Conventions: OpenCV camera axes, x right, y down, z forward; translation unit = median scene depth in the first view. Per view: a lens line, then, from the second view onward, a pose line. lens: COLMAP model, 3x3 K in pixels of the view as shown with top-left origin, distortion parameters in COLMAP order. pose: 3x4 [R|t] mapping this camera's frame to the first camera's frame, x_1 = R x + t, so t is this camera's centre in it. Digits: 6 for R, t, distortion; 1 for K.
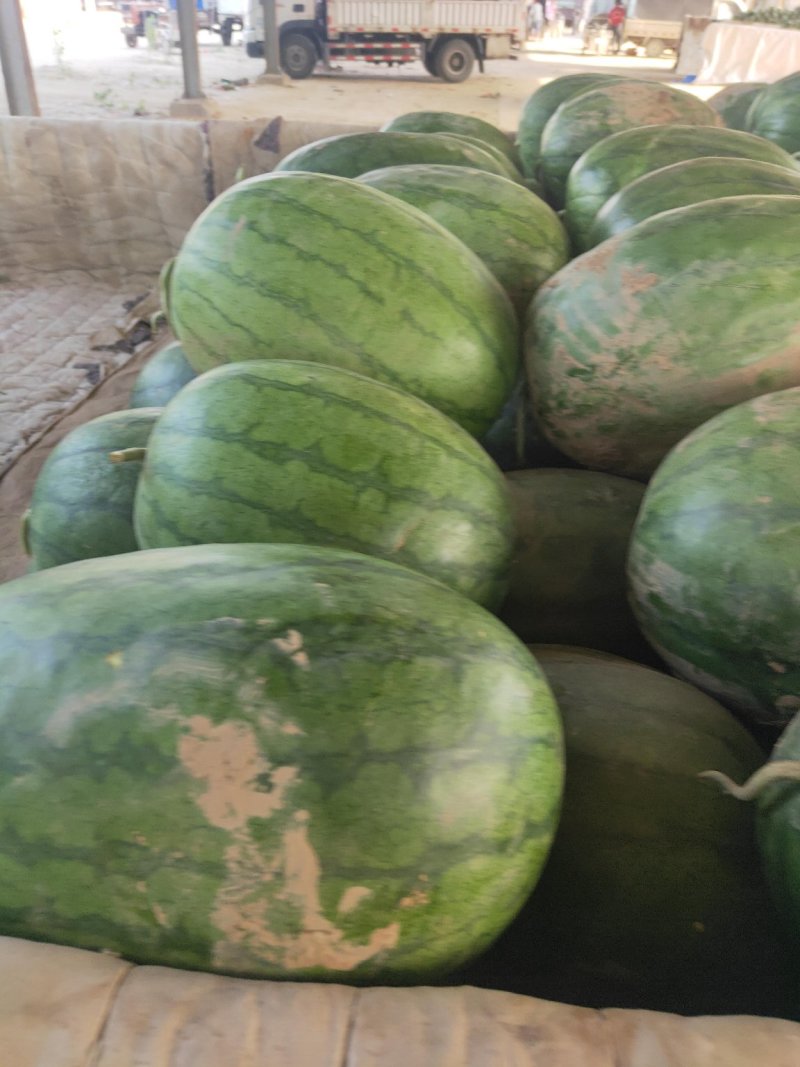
lens RADIAL K [[824.7, 0, 389.0], [0, 824.7, 534.7], [0, 0, 1]] dist [0.030163, -0.010720]
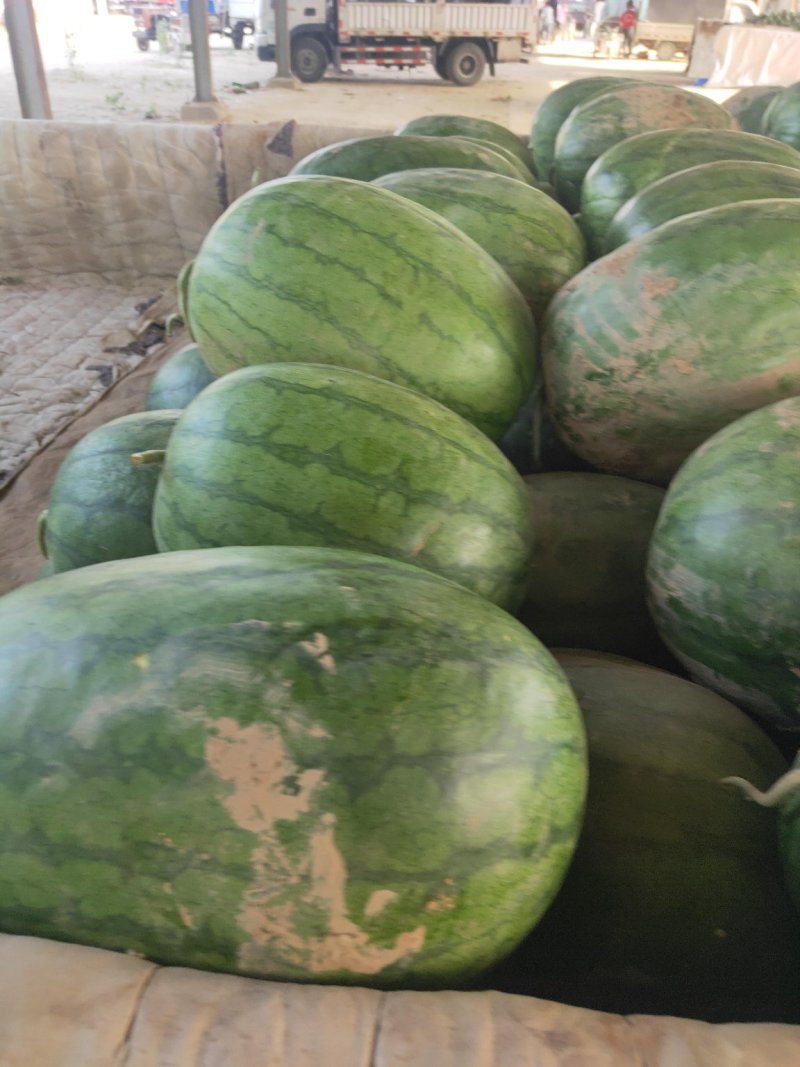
lens RADIAL K [[824.7, 0, 389.0], [0, 824.7, 534.7], [0, 0, 1]] dist [0.030163, -0.010720]
pose [[0.999941, 0.004860, -0.009763, -0.012148], [-0.004889, 0.999984, -0.002950, -0.000732], [0.009748, 0.002998, 0.999948, -0.000765]]
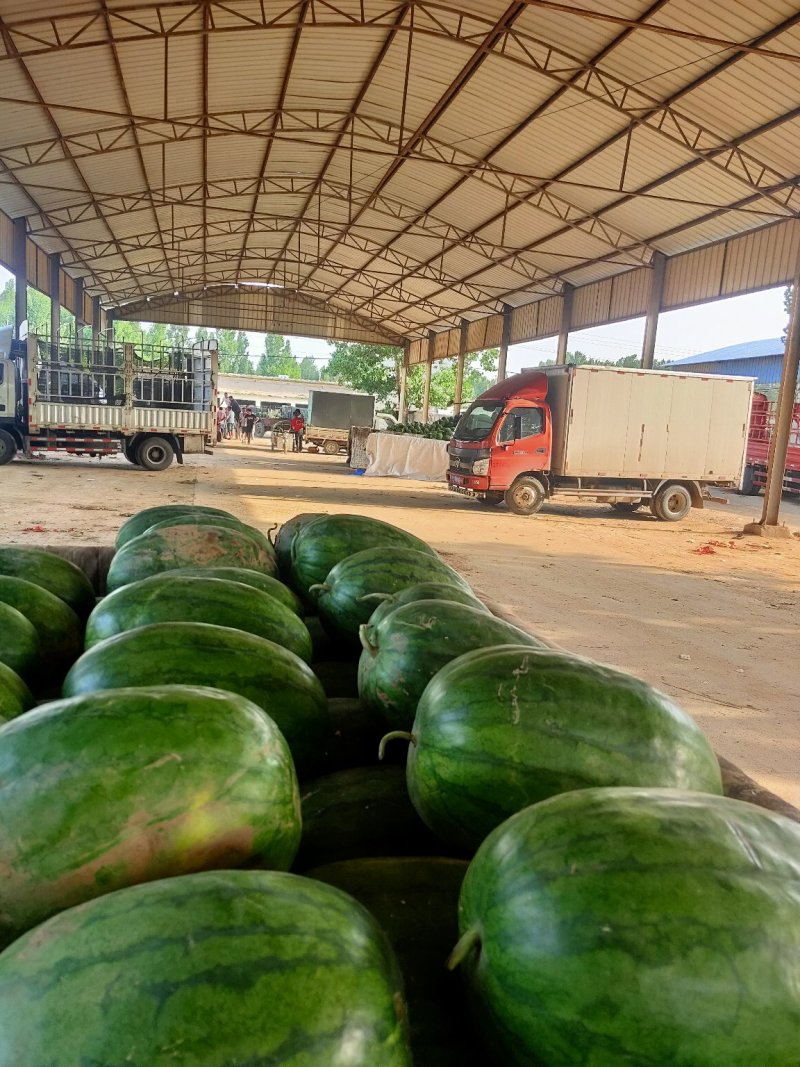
lens RADIAL K [[824.7, 0, 389.0], [0, 824.7, 534.7], [0, 0, 1]] dist [0.030163, -0.010720]
pose [[0.947155, -0.006758, 0.320704, 0.448998], [0.135443, 0.914709, -0.380739, -0.130911], [-0.290778, 0.404056, 0.867287, -0.167720]]
